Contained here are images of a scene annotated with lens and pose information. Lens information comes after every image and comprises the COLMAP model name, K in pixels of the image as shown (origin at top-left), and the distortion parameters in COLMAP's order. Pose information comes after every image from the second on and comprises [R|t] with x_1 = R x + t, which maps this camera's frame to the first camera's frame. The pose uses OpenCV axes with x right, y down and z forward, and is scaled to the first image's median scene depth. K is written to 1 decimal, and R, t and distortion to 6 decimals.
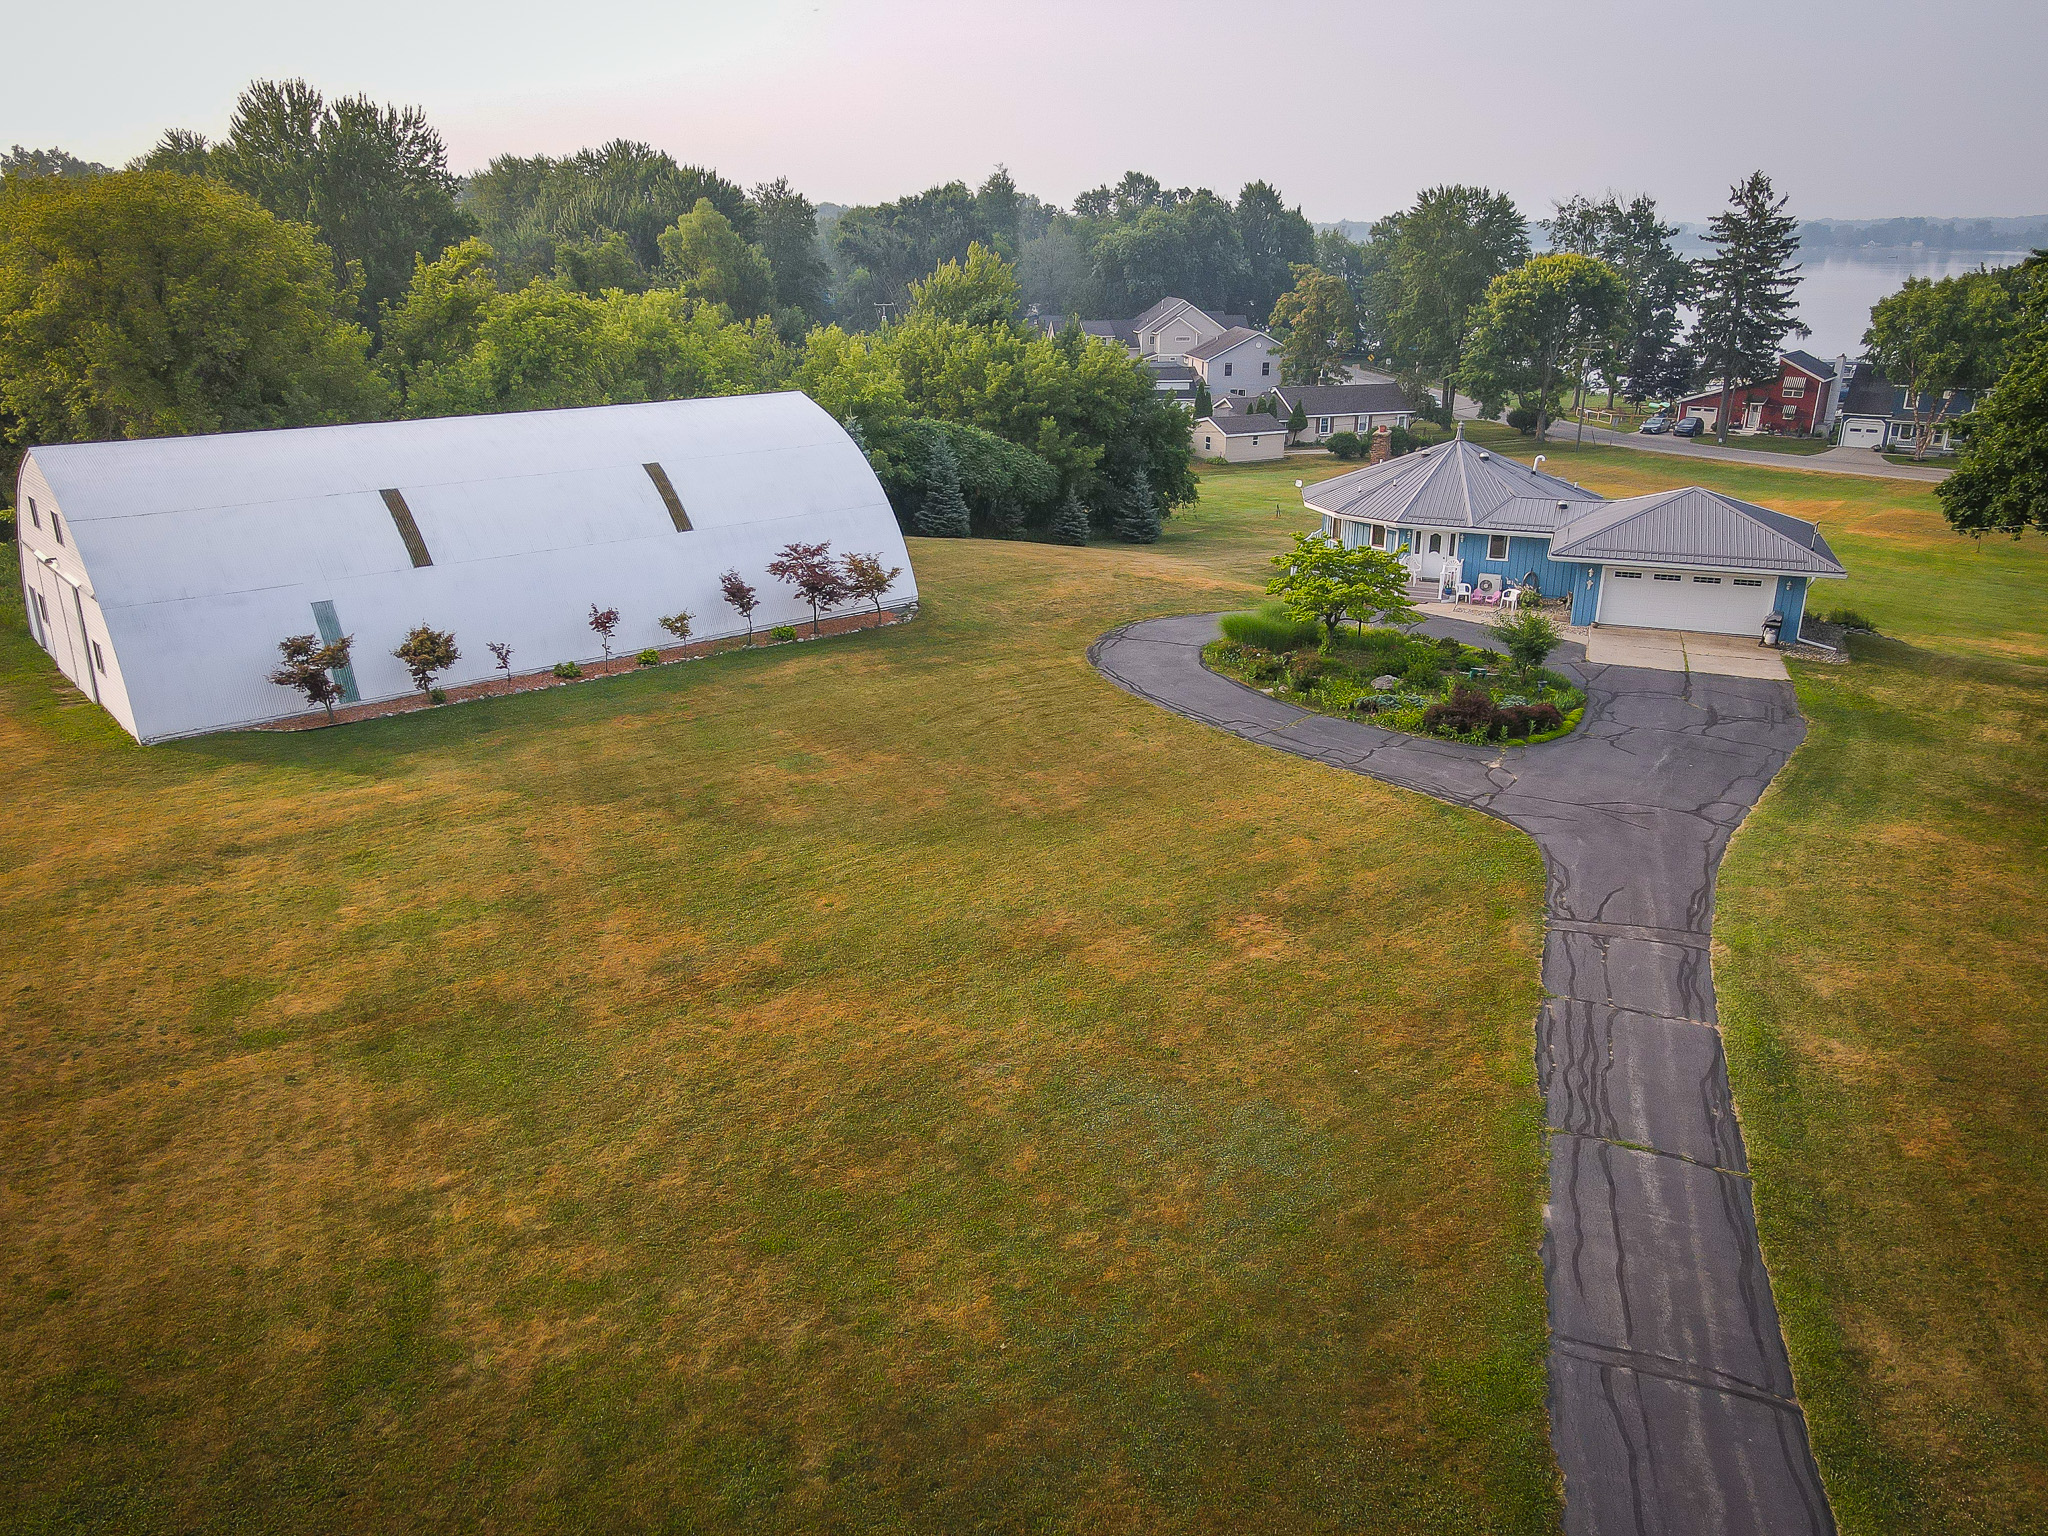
lens RADIAL K [[1499.6, 0, 1008.2], [0, 1499.6, 771.3], [0, 0, 1]] dist [0.010091, 0.015736]
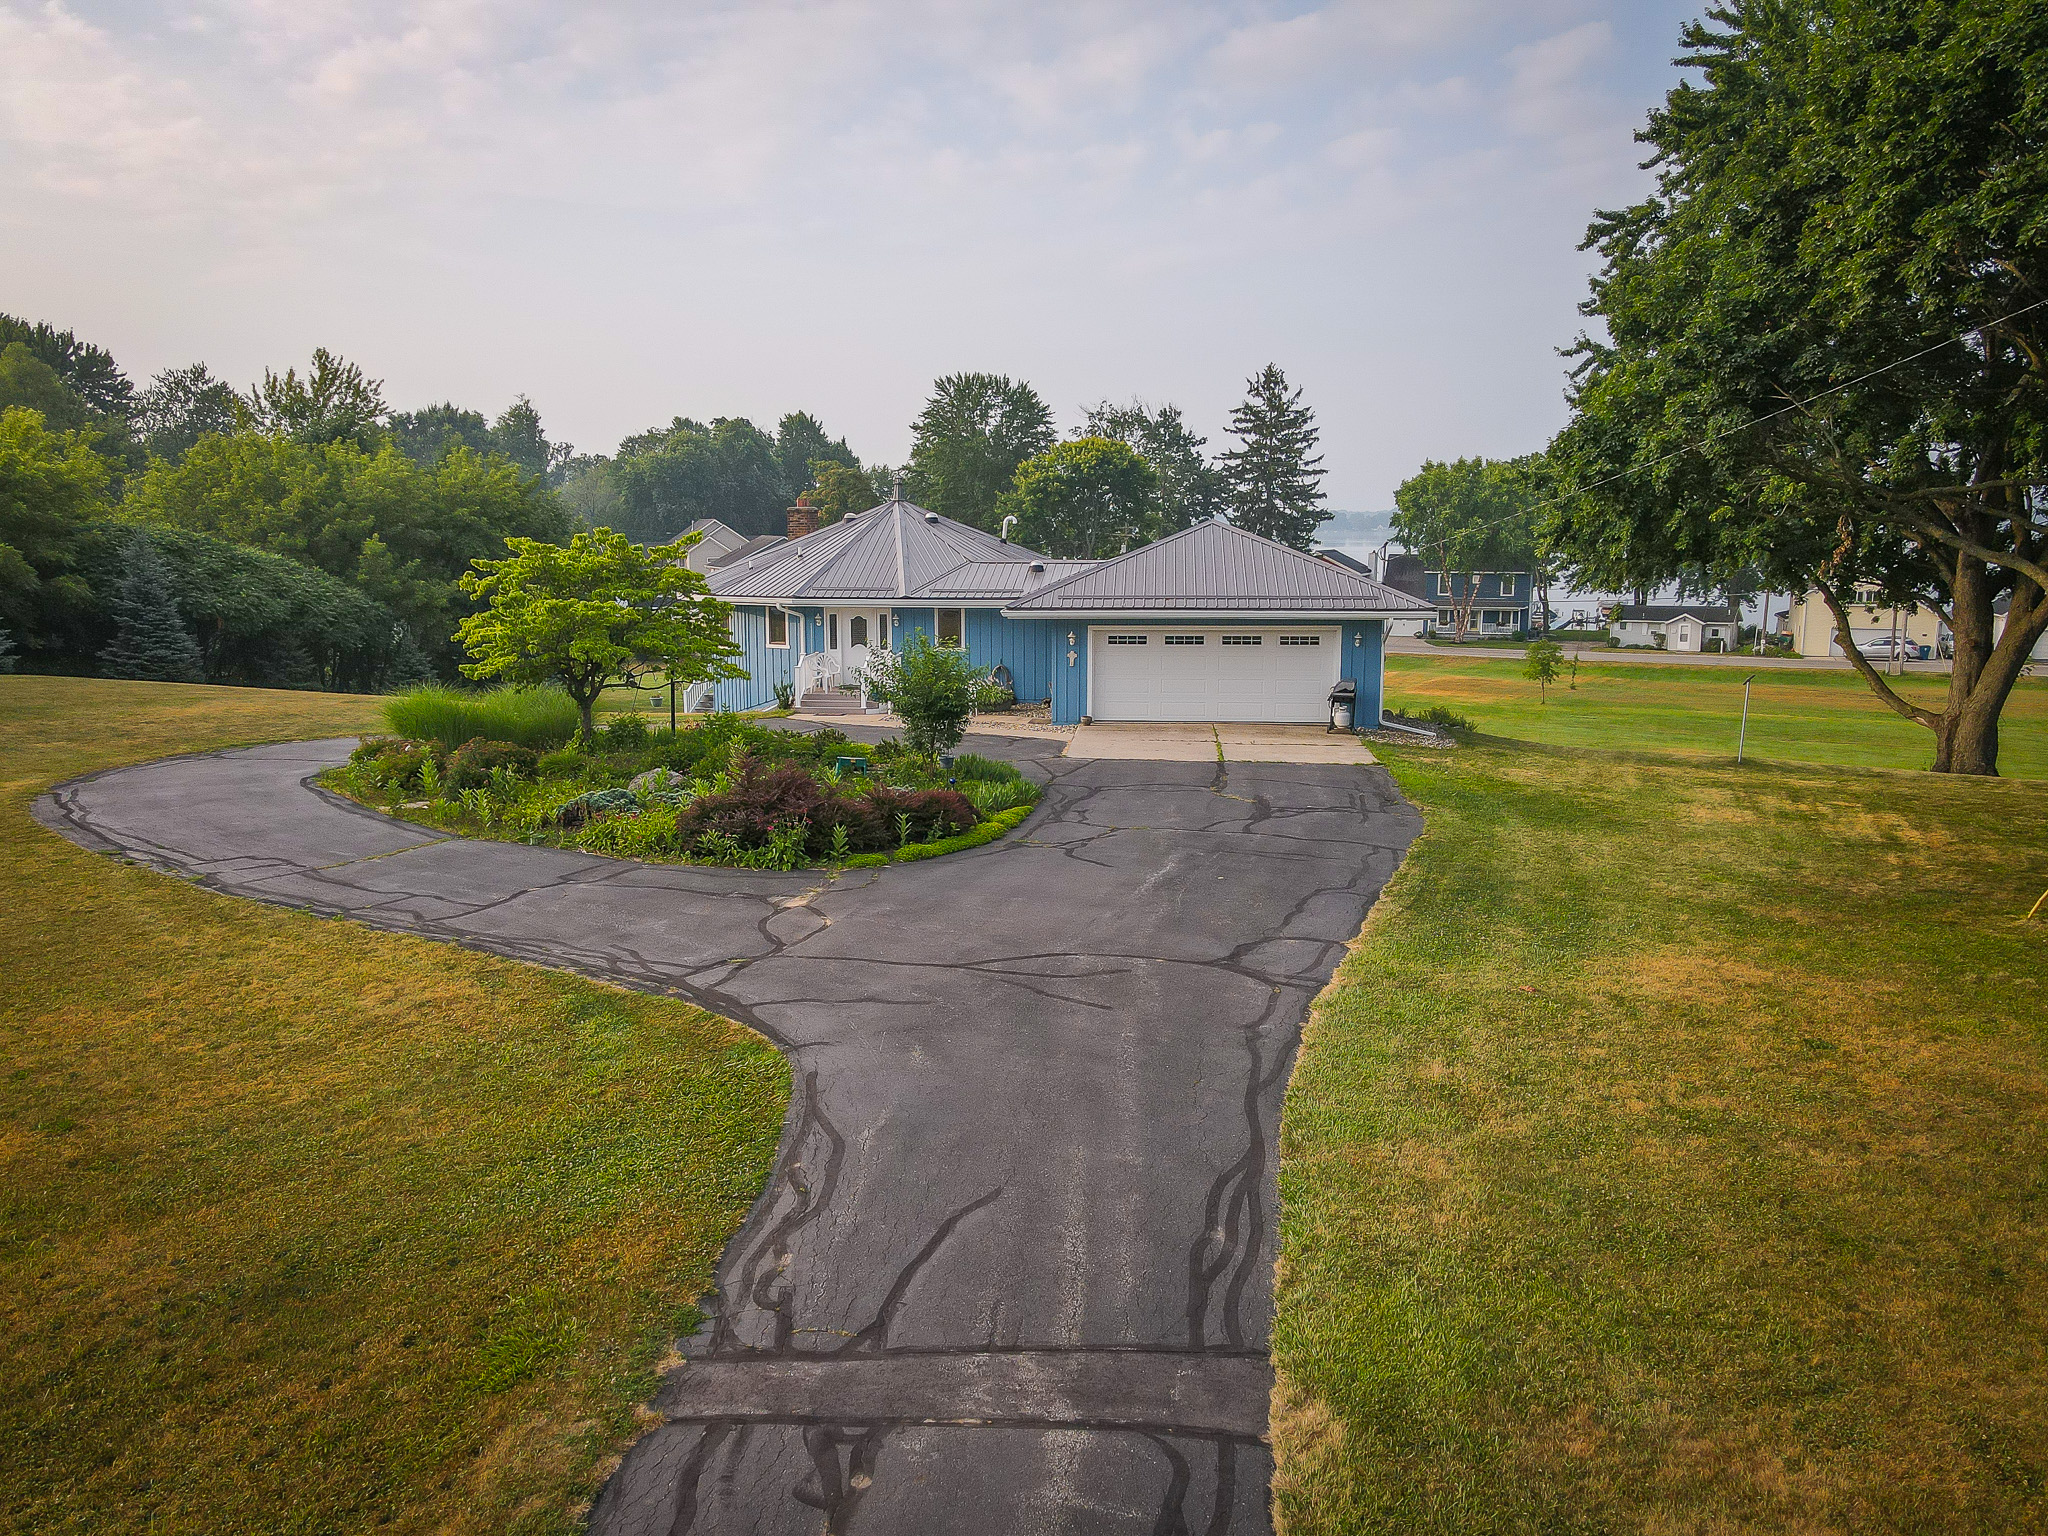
lens RADIAL K [[1499.6, 0, 1009.9], [0, 1499.6, 768.8], [0, 0, 1]] dist [0.010091, 0.015736]
pose [[0.967476, -0.042919, 0.249294, 0.131768], [0.087788, 0.981218, -0.171766, 0.017842], [-0.237240, 0.188065, 0.953073, 0.269639]]
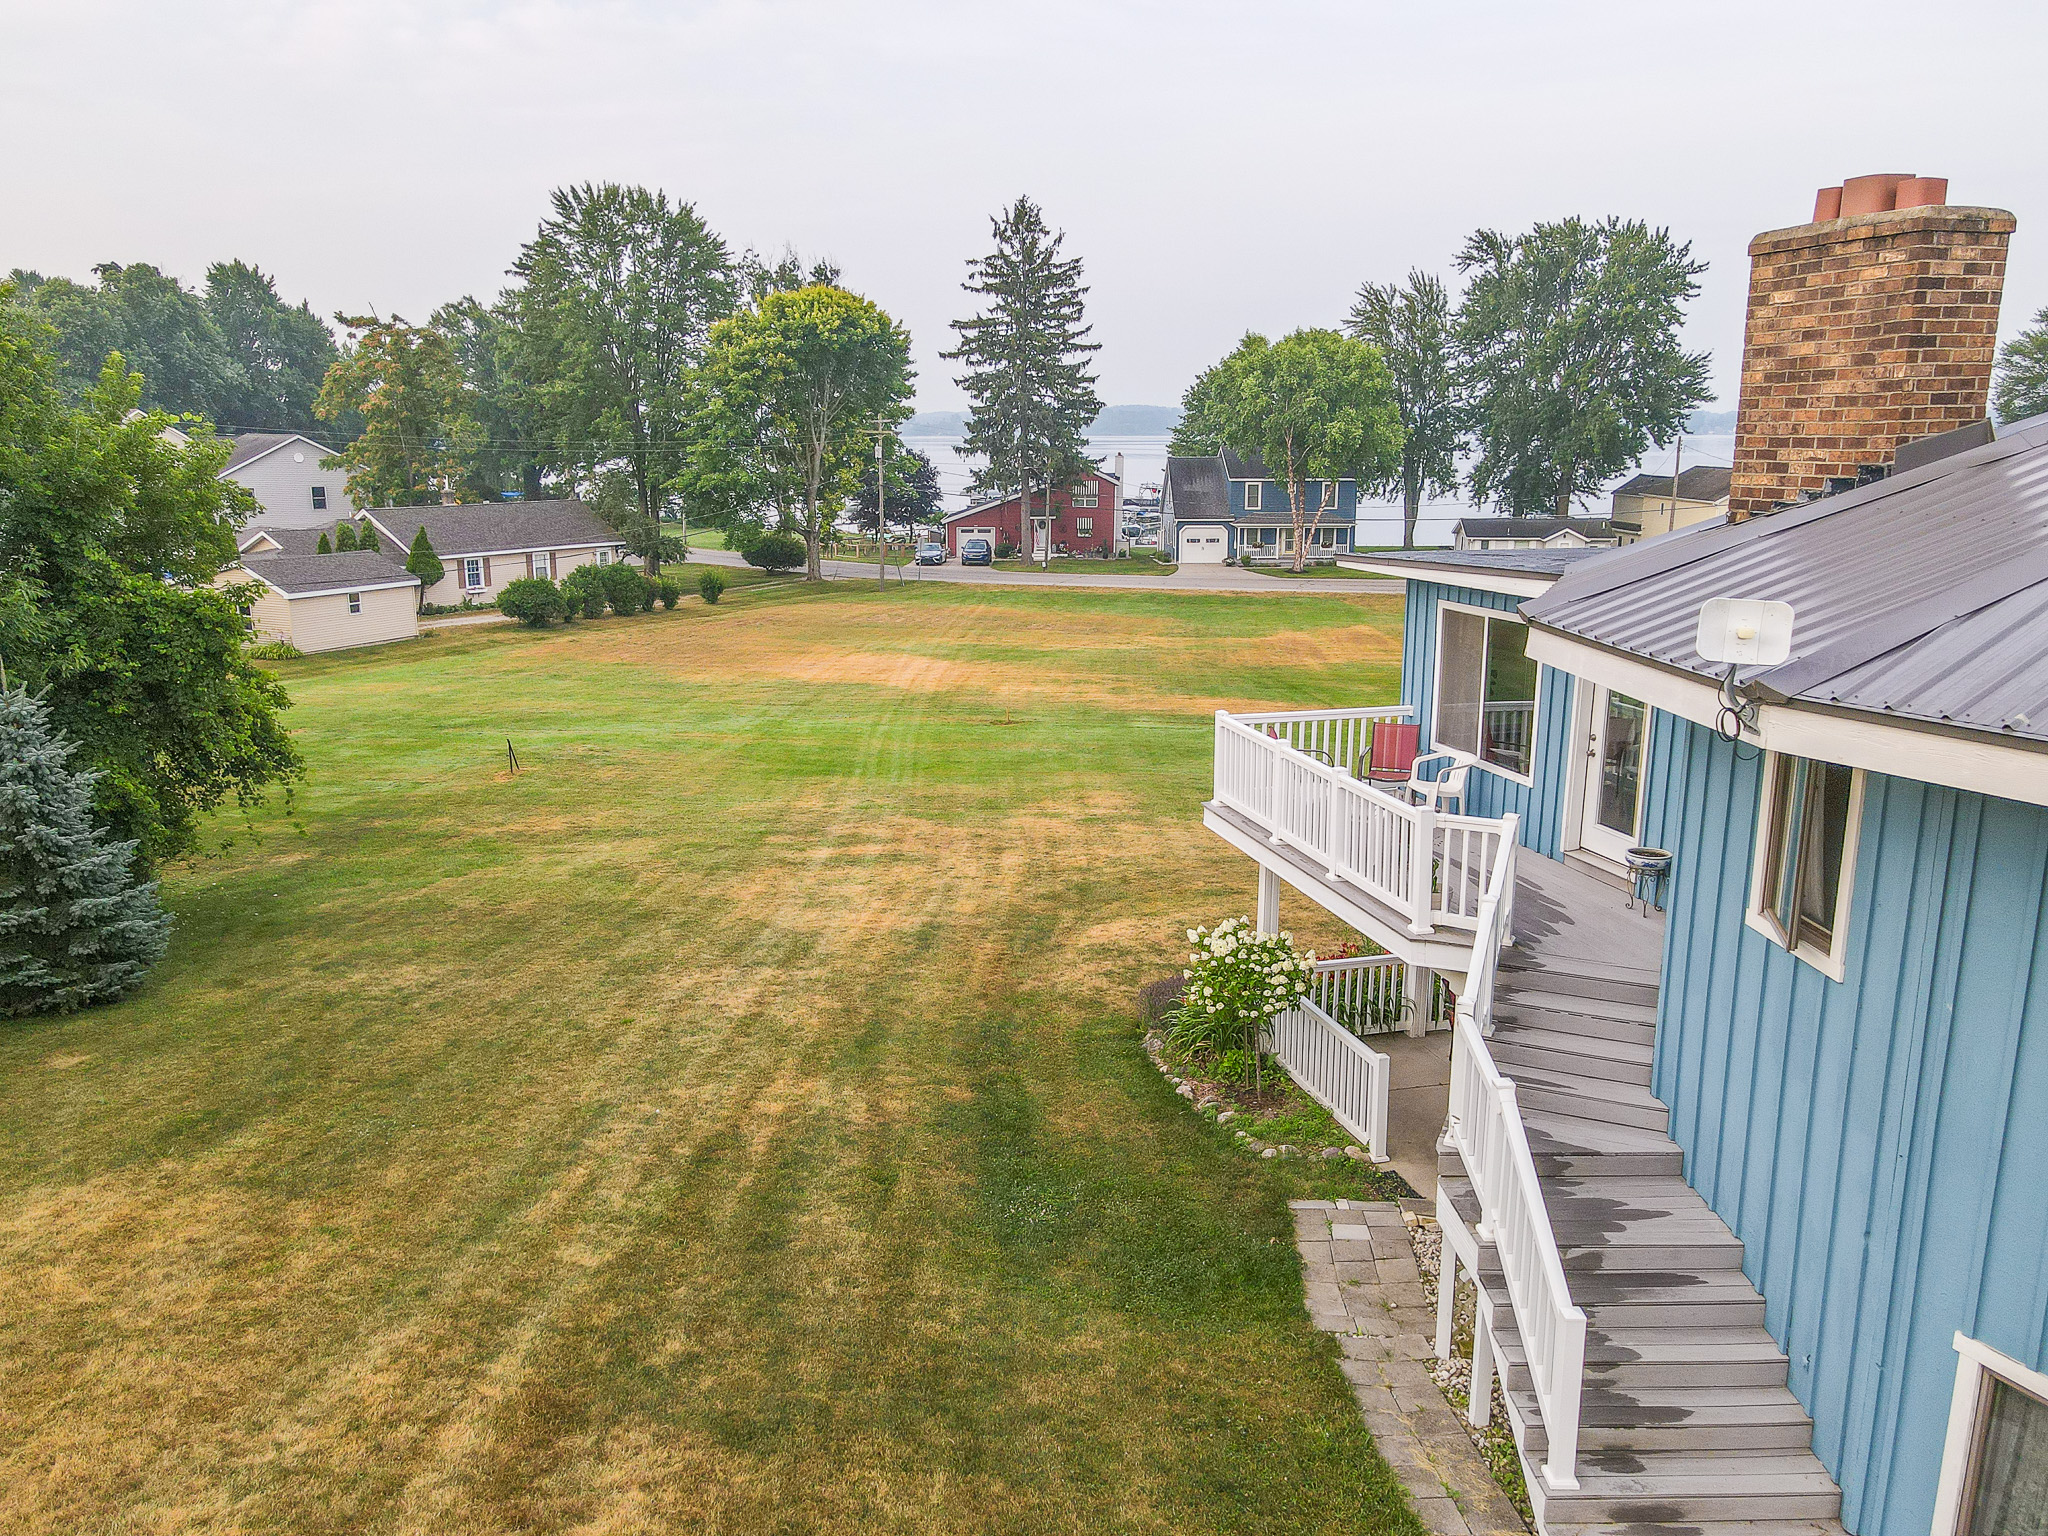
lens RADIAL K [[1499.6, 0, 1017.8], [0, 1499.6, 763.9], [0, 0, 1]] dist [0.010091, 0.015736]
pose [[0.807683, -0.130638, 0.574963, 0.080846], [0.201420, 0.977615, -0.060821, -0.149415], [-0.554147, 0.164933, 0.815915, 0.758999]]
